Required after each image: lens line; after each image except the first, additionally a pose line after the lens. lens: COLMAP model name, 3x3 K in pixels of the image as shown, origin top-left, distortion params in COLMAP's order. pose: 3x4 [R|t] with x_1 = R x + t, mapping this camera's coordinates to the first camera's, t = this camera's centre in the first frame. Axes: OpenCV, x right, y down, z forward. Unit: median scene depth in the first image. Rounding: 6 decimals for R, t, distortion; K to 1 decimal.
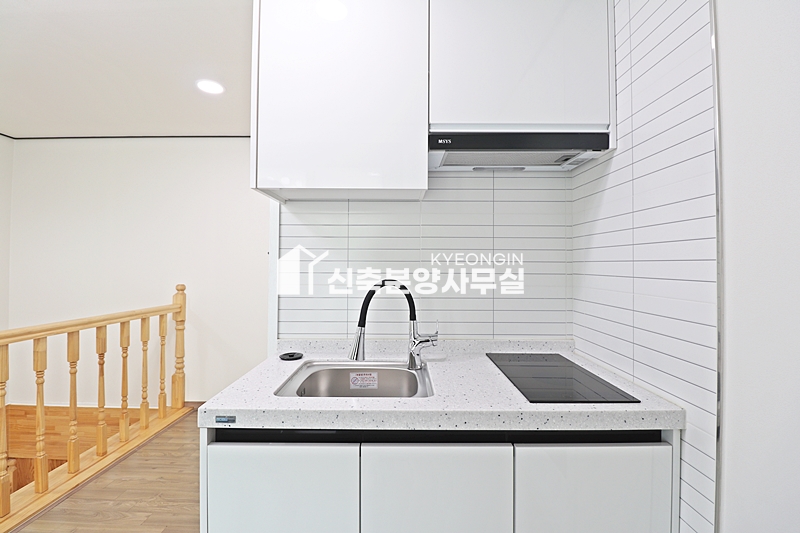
lens RADIAL K [[369.0, 0, 399.5], [0, 369.0, 259.1], [0, 0, 1]] dist [-0.005508, -0.009183]
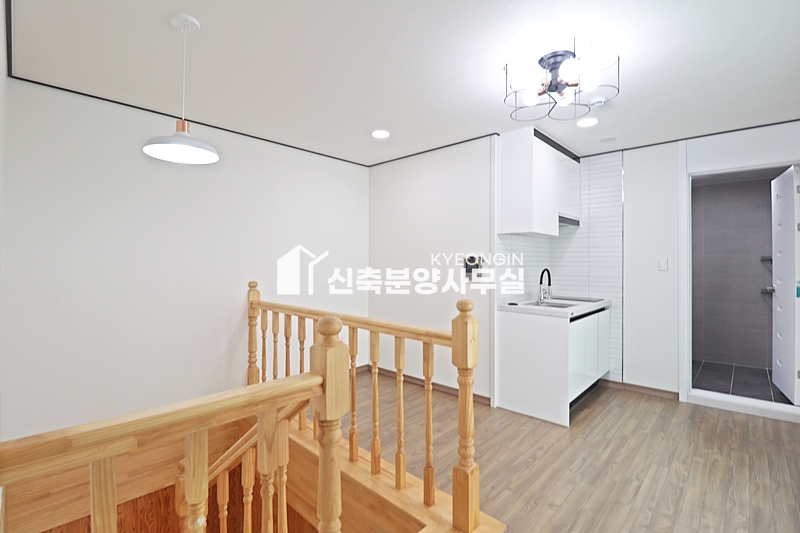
lens RADIAL K [[369.0, 0, 399.5], [0, 369.0, 259.1], [0, 0, 1]] dist [-0.005508, -0.009183]
pose [[0.674483, 0.005590, 0.738270, -1.336795], [-0.014046, 0.999888, 0.005262, -0.005682], [-0.738157, -0.013919, 0.674485, 0.001715]]
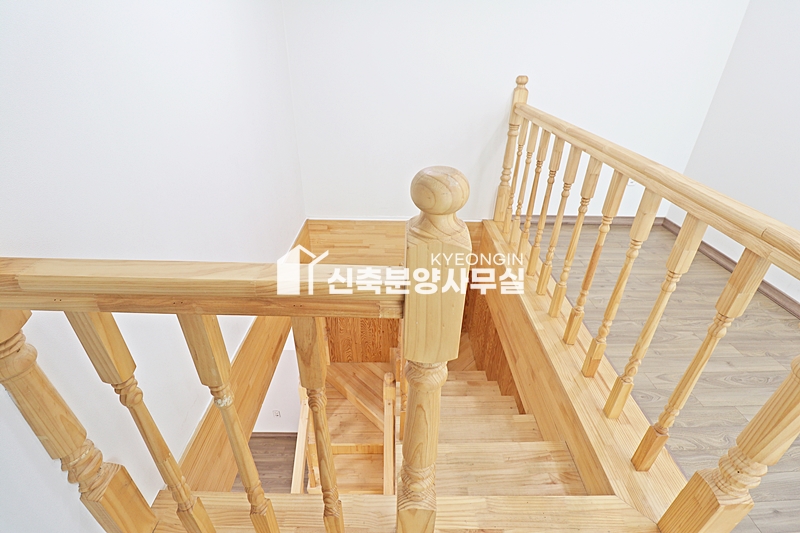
lens RADIAL K [[369.0, 0, 399.5], [0, 369.0, 259.1], [0, 0, 1]] dist [-0.005508, -0.009183]
pose [[0.999224, 0.000186, 0.039377, -1.095695], [-0.020411, 0.857609, 0.513897, 0.008840], [-0.033675, -0.514302, 0.856948, 0.177519]]
